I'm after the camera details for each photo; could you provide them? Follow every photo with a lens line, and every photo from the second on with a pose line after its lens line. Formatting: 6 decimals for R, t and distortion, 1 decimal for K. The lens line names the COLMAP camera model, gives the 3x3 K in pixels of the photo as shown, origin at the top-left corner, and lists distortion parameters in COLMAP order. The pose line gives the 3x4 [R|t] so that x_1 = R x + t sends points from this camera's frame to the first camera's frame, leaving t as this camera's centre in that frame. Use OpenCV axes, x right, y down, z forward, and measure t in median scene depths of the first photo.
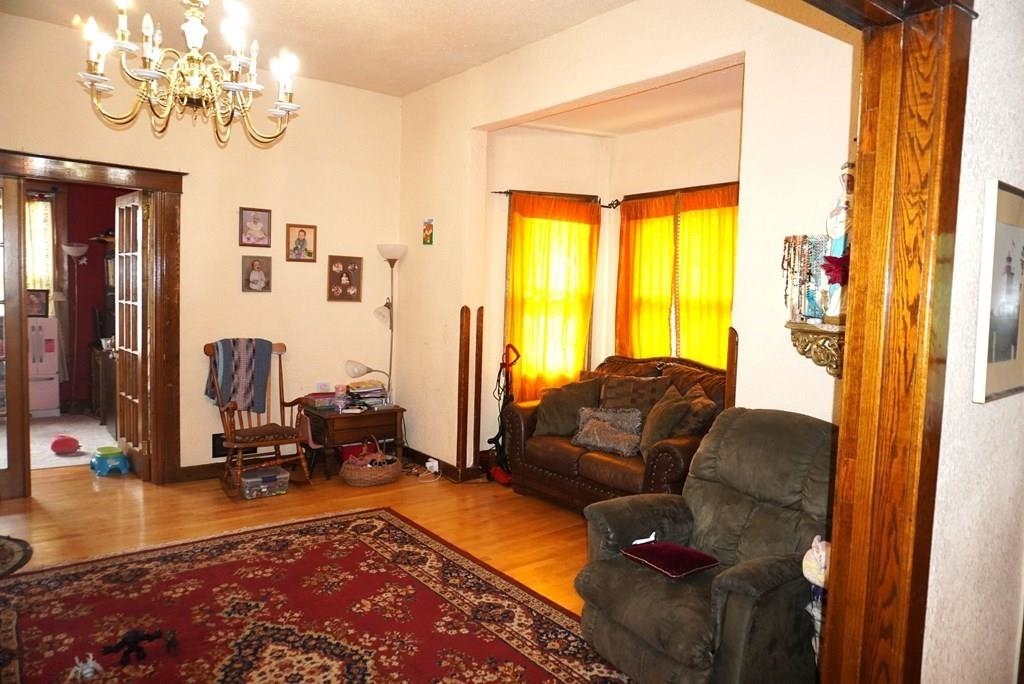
lens RADIAL K [[693.3, 0, 512.6], [0, 693.3, 339.7], [0, 0, 1]] dist [-0.029495, 0.012071]
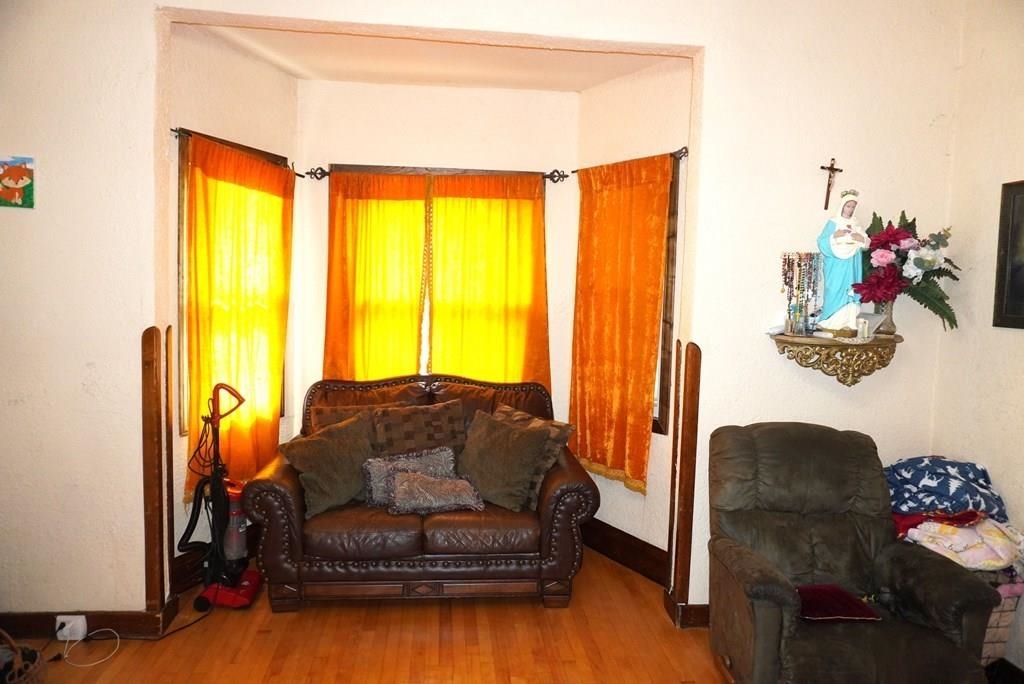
lens RADIAL K [[693.3, 0, 511.8], [0, 693.3, 337.5], [0, 0, 1]] dist [-0.029495, 0.012071]
pose [[0.523440, -0.074268, 0.848819, -0.386504], [0.046827, 0.997196, 0.058373, -0.058109], [-0.850775, 0.009193, 0.525451, 0.456742]]
